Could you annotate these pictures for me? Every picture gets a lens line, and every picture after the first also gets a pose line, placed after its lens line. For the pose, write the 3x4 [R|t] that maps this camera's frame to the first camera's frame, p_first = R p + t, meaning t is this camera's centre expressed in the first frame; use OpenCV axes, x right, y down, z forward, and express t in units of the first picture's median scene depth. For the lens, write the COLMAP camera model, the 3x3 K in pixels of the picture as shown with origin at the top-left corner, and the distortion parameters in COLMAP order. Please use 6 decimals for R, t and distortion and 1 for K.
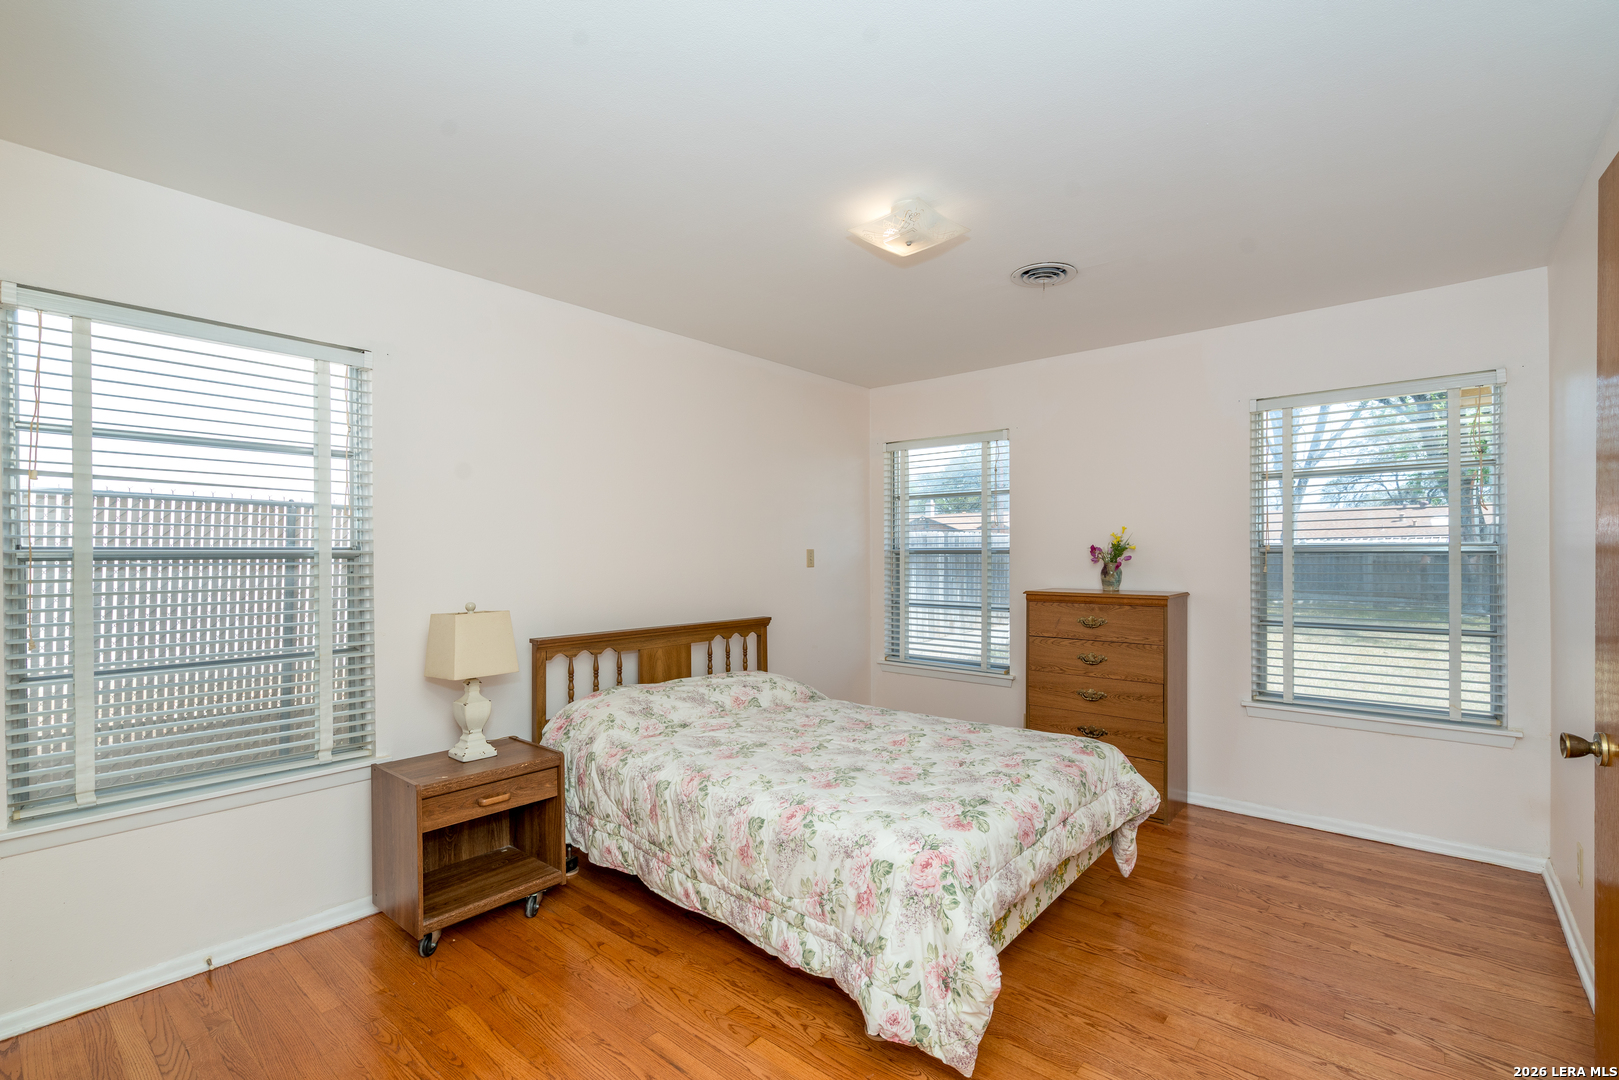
lens RADIAL K [[736.2, 0, 805.5], [0, 736.2, 549.9], [0, 0, 1]] dist [-0.007522, 0.002130]
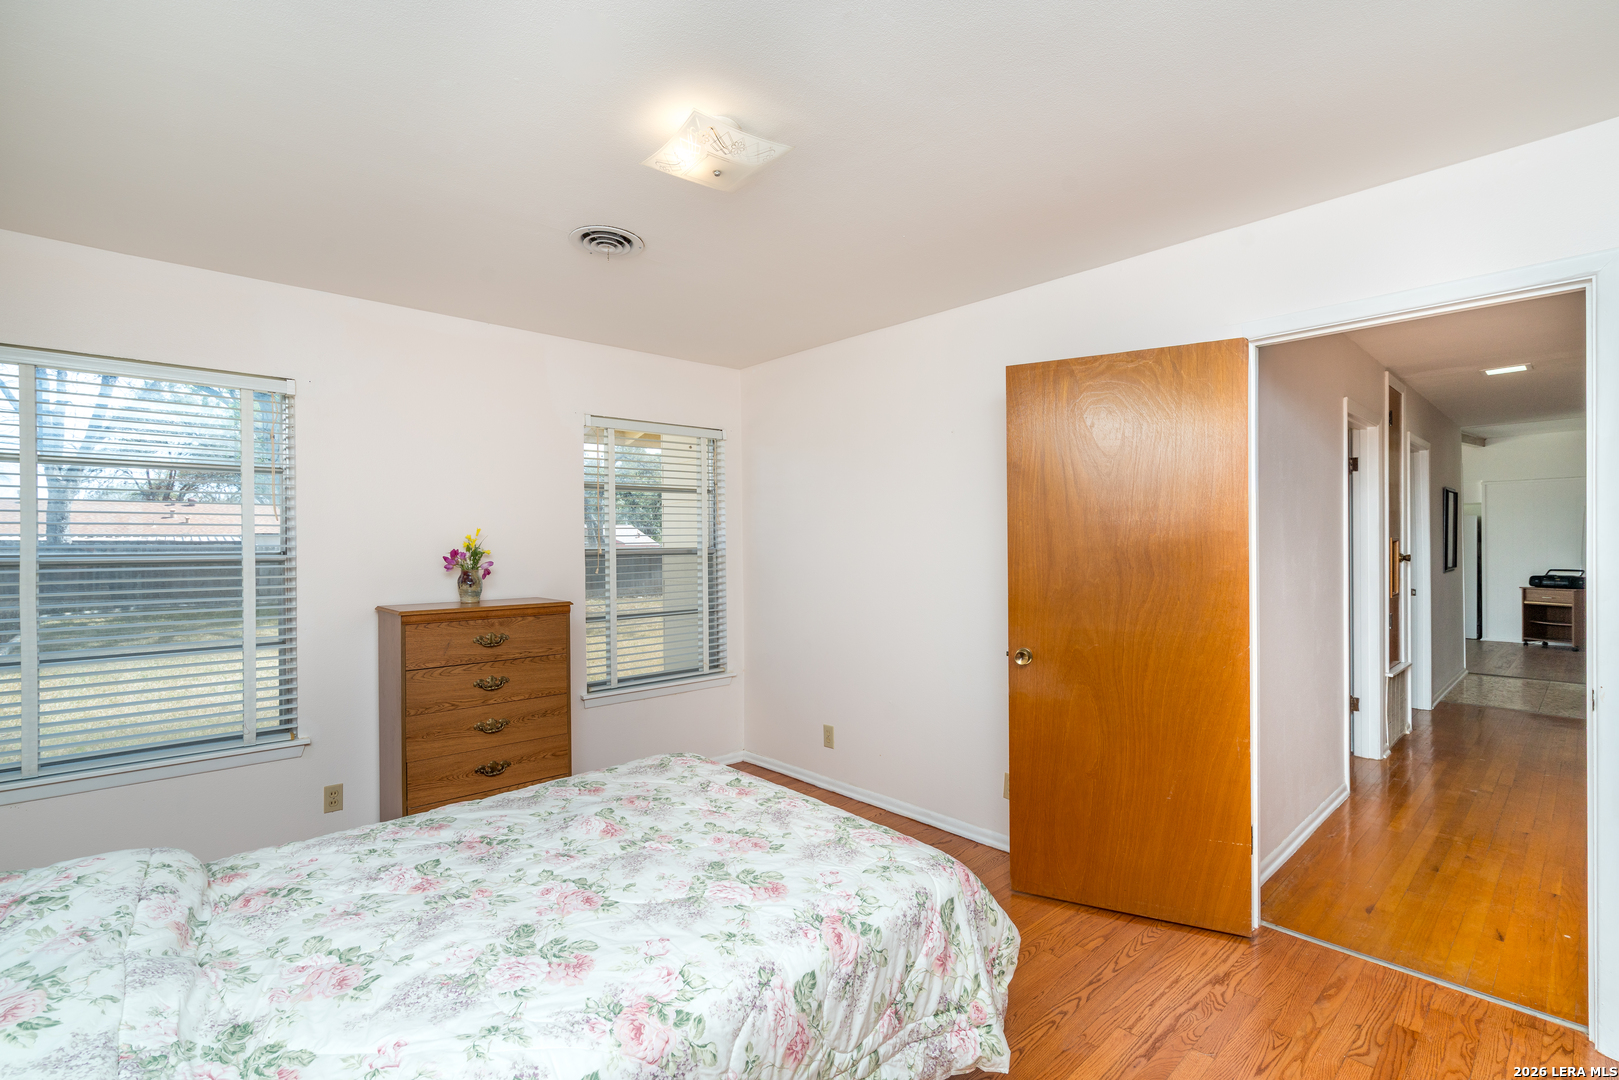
lens RADIAL K [[736.2, 0, 808.8], [0, 736.2, 535.6], [0, 0, 1]] dist [-0.007522, 0.002130]
pose [[0.109832, 0.014155, 0.993849, -0.435010], [0.000298, 0.999898, -0.014274, -0.011180], [-0.993950, 0.001864, 0.109816, 0.559229]]
